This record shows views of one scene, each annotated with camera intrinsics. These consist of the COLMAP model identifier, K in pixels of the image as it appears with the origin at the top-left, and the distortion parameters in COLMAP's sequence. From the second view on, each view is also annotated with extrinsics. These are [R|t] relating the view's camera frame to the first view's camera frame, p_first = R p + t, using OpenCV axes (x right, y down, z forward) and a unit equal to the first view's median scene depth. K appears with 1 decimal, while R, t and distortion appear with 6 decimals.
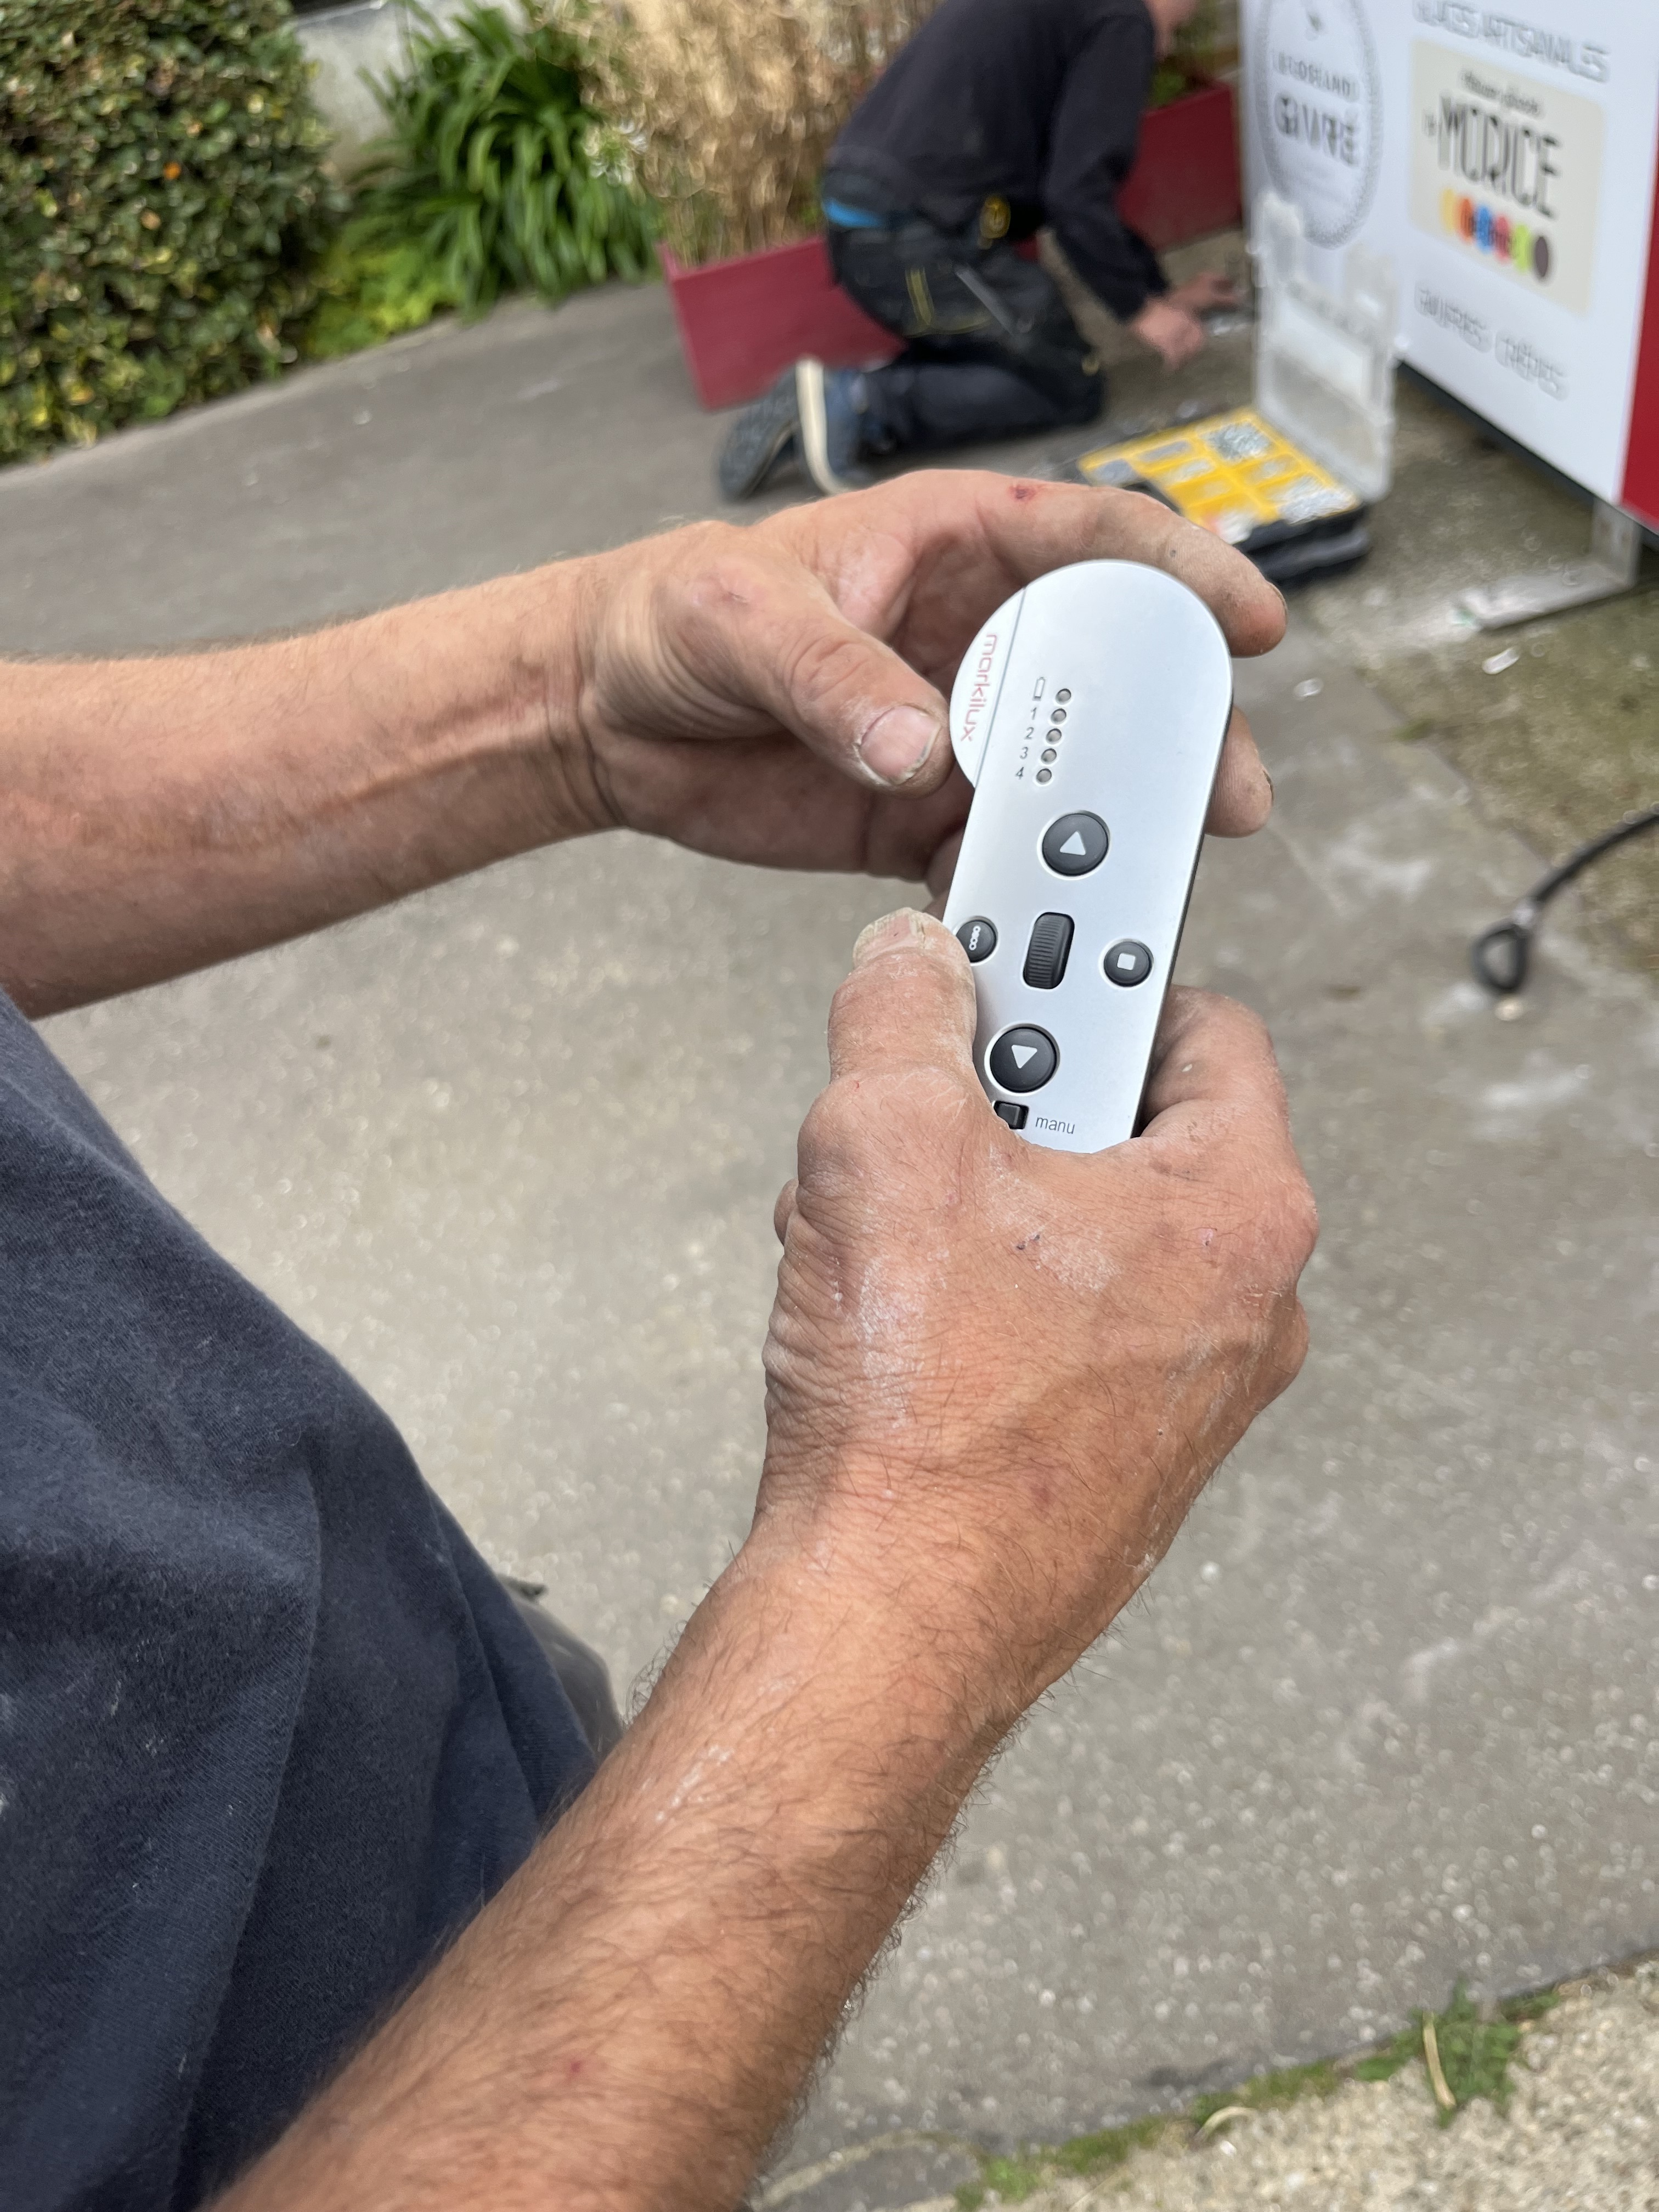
lens RADIAL K [[1679.8, 0, 829.5], [0, 1679.8, 1106.0], [0, 0, 1]] dist [0.057674, -0.072183]
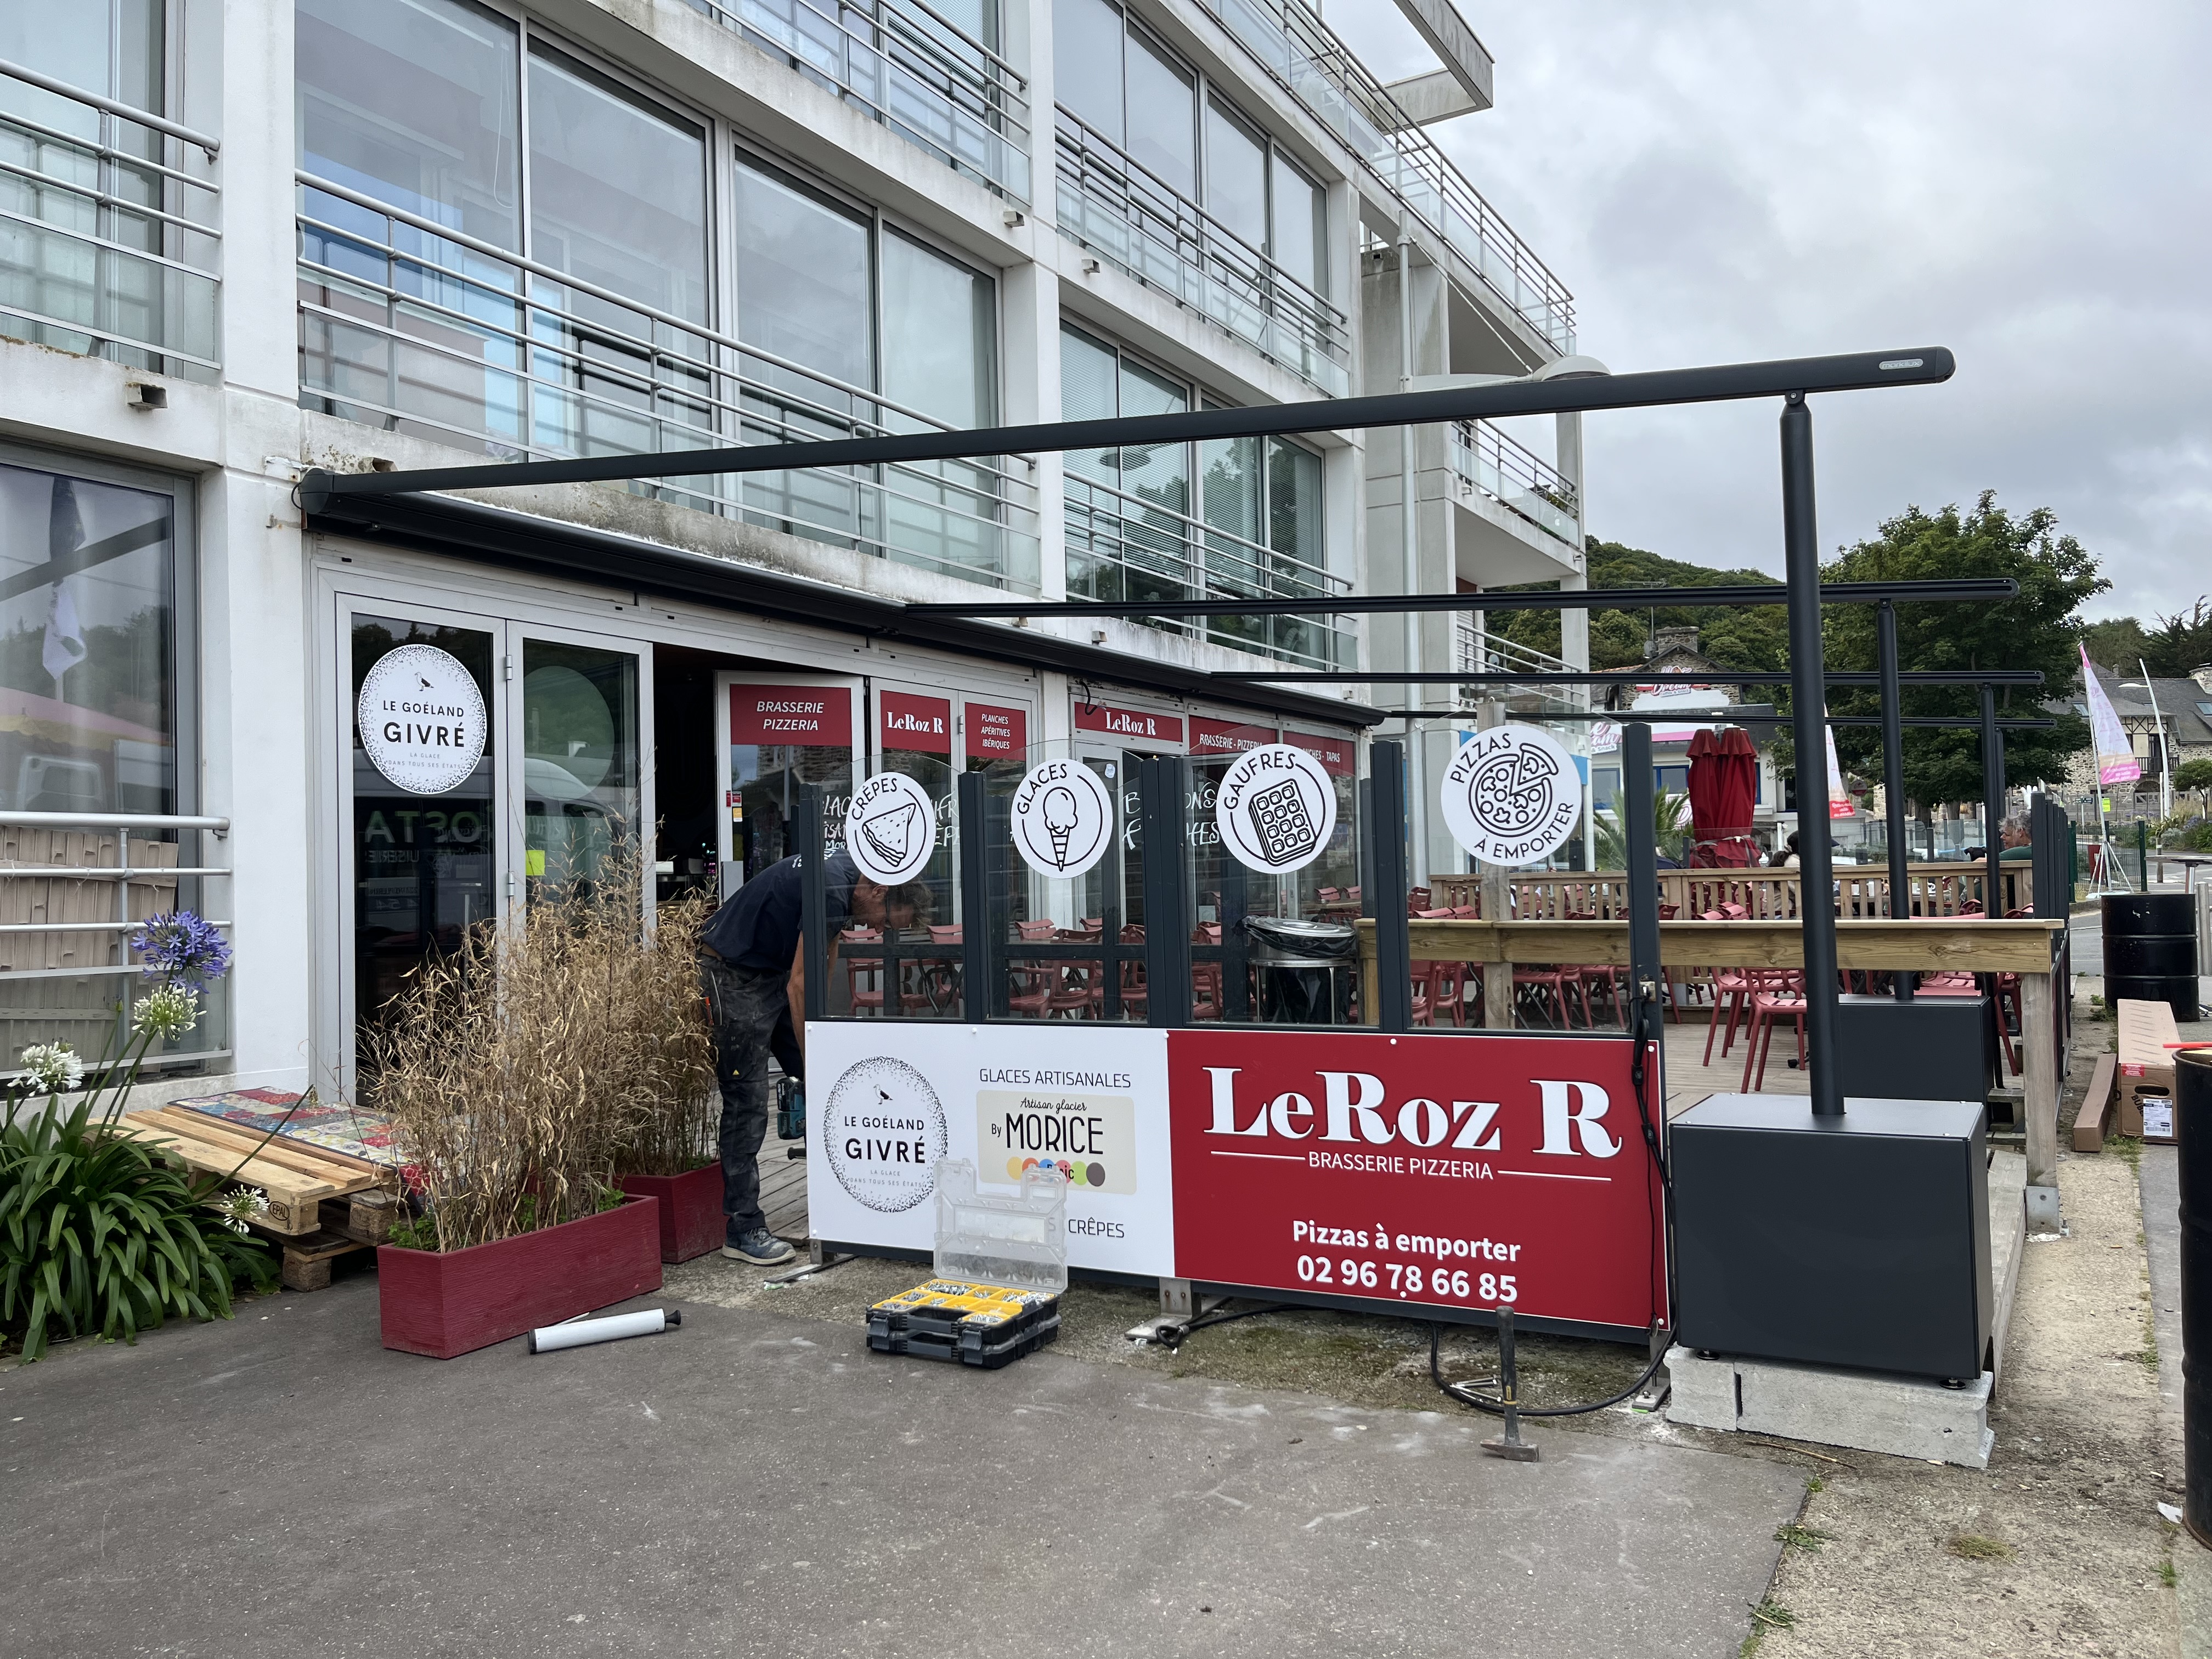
lens RADIAL K [[1684.4, 0, 1095.7], [0, 1684.4, 829.3], [0, 0, 1]] dist [0.055040, -0.071254]
pose [[0.678894, 0.174891, 0.713103, -1.139271], [0.424798, 0.698607, -0.575756, 0.388840], [-0.598873, 0.693802, 0.399987, -0.094835]]
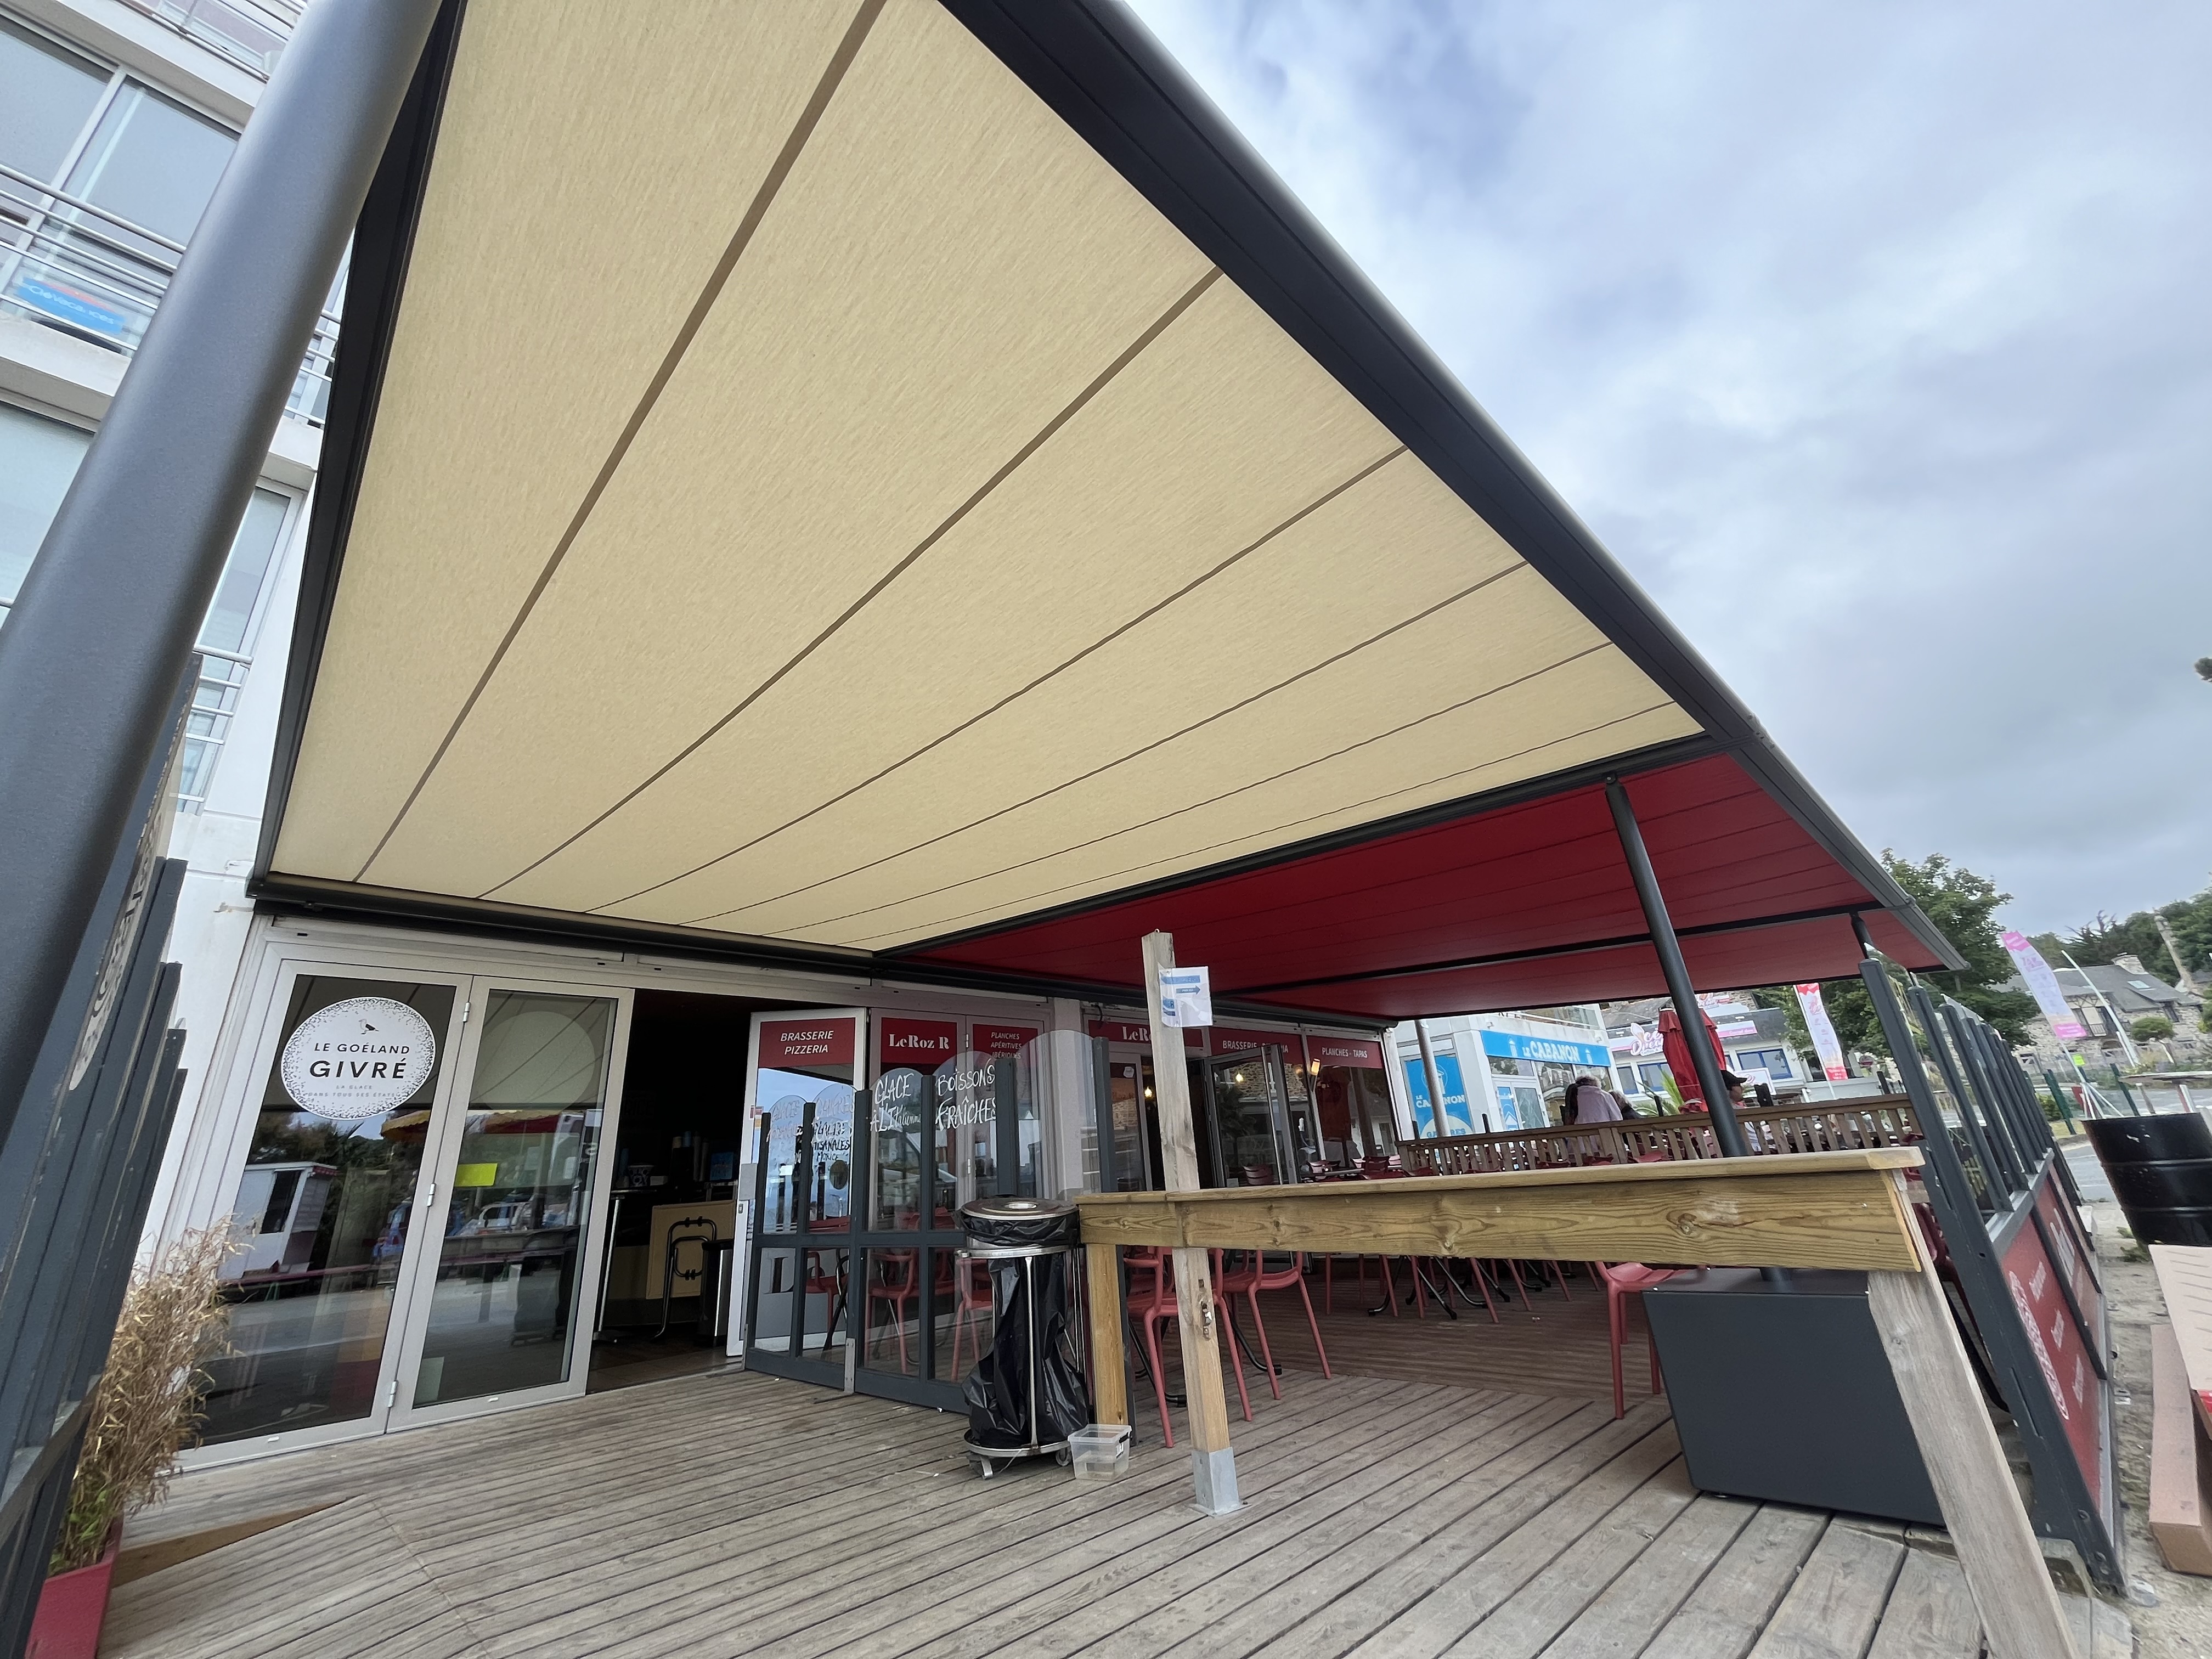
lens RADIAL K [[894.2, 0, 1093.1], [0, 894.2, 808.9], [0, 0, 1]] dist [0.000663, 0.000302]
pose [[0.860402, 0.289500, 0.419402, 0.664466], [0.287917, 0.402906, -0.868775, -0.033185], [-0.420489, 0.868249, 0.263309, 0.004417]]
